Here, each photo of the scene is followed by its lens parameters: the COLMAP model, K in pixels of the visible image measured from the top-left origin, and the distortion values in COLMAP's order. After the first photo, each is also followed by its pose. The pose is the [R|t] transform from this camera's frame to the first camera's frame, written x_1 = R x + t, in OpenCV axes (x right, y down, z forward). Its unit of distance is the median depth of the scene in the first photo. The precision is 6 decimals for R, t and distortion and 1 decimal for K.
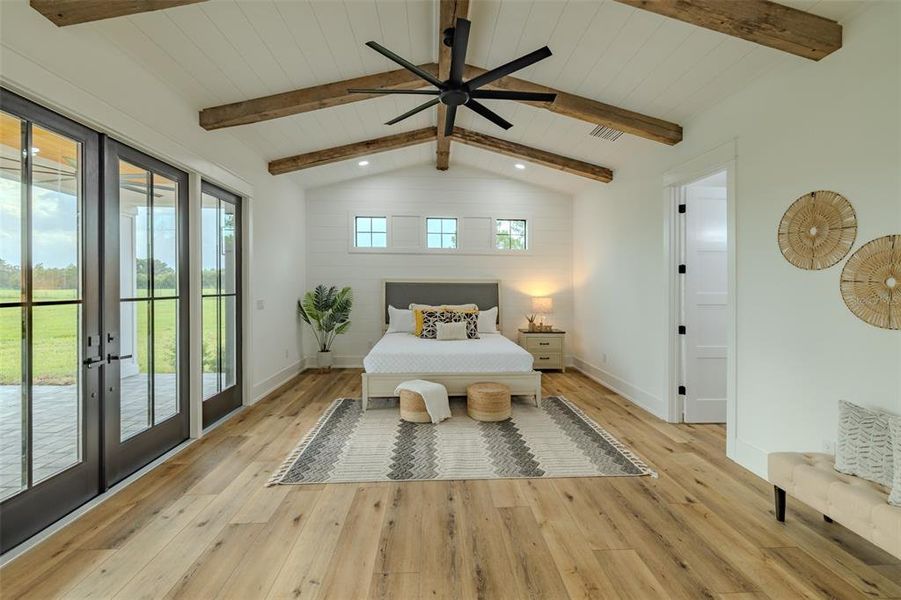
lens RADIAL K [[379.8, 0, 451.6], [0, 379.8, 292.1], [0, 0, 1]] dist [-0.001398, 0.000829]
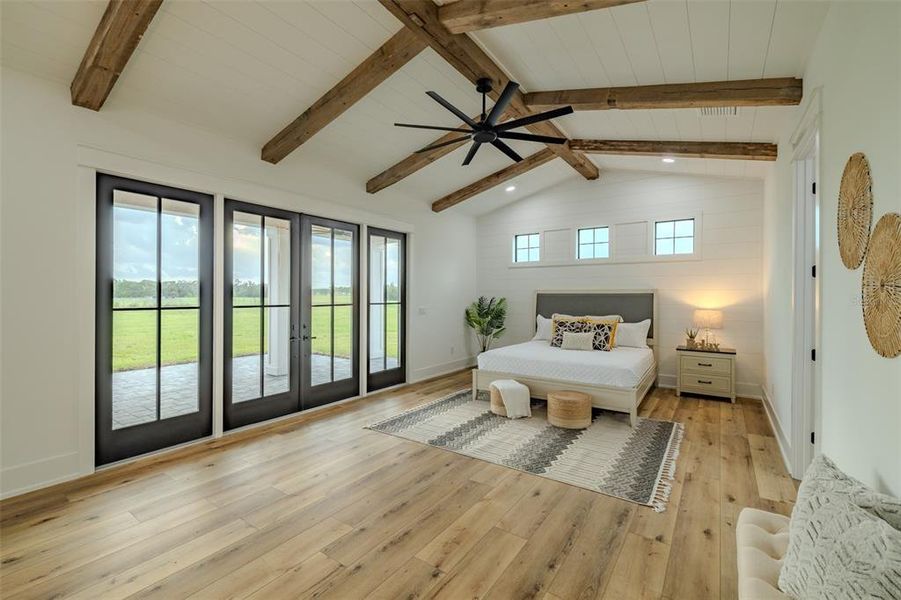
lens RADIAL K [[379.8, 0, 466.8], [0, 379.8, 305.8], [0, 0, 1]] dist [-0.001398, 0.000829]
pose [[0.798365, 0.009145, -0.602105, 0.493705], [-0.005435, 0.999953, 0.007981, 0.002848], [0.602150, -0.003100, 0.798377, 0.018984]]
